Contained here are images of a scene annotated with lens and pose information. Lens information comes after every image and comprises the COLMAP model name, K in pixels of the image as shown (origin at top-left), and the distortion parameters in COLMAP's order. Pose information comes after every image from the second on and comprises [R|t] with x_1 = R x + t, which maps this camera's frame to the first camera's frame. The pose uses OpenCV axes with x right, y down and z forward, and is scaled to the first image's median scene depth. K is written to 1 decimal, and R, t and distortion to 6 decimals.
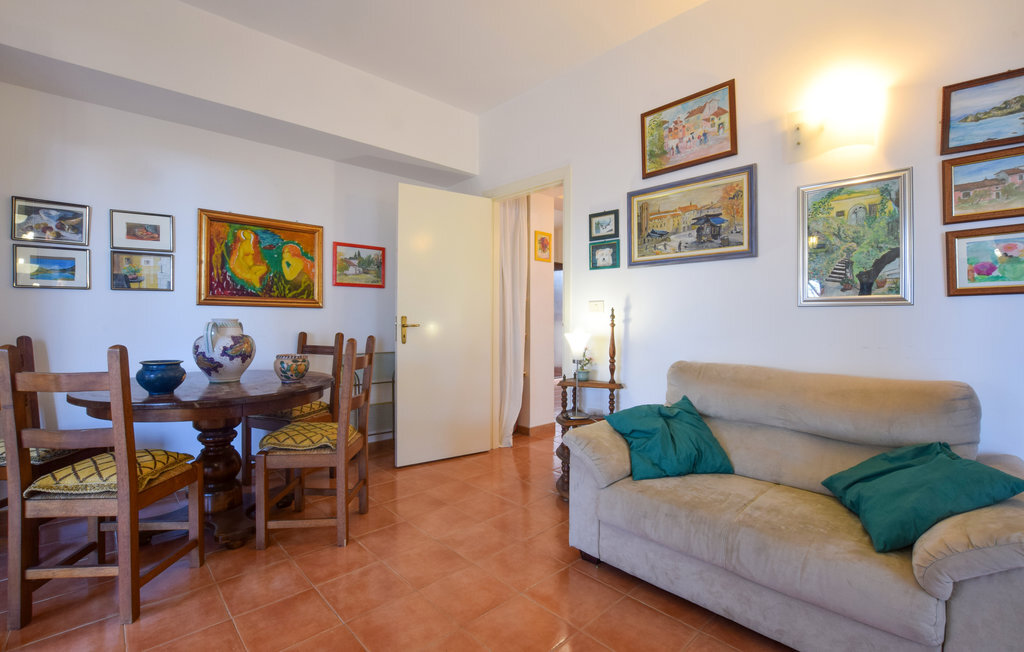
lens RADIAL K [[450.9, 0, 511.6], [0, 450.9, 318.8], [0, 0, 1]] dist [-0.033208, 0.003739]
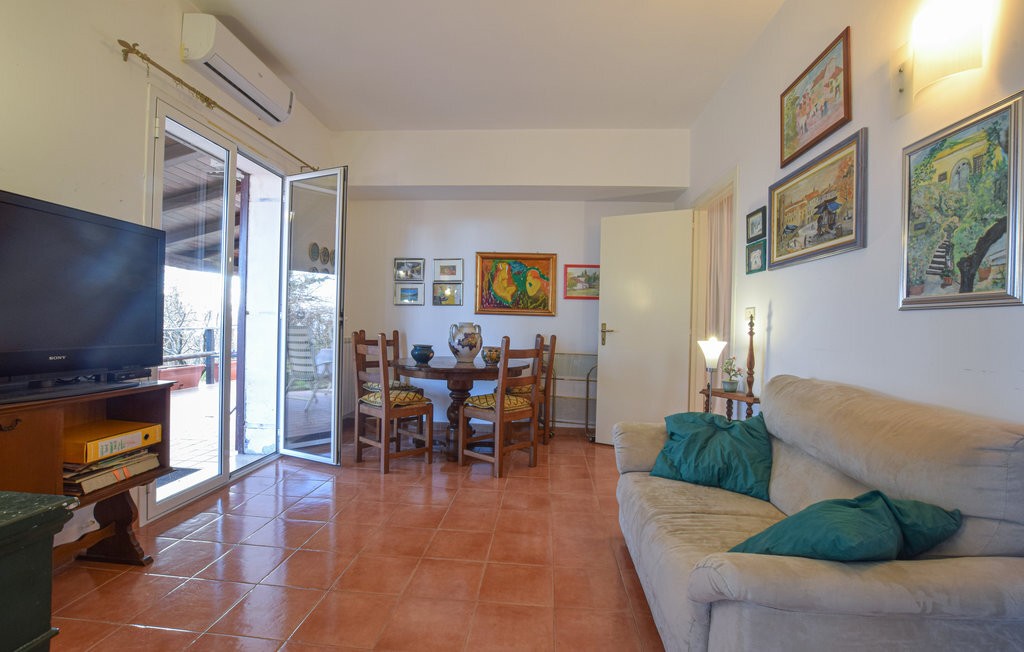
lens RADIAL K [[450.9, 0, 513.9], [0, 450.9, 330.0], [0, 0, 1]] dist [-0.033208, 0.003739]
pose [[0.680168, 0.019860, -0.732787, 0.641831], [-0.020774, 0.999754, 0.007812, 0.010930], [0.732762, 0.009909, 0.680413, 0.027204]]
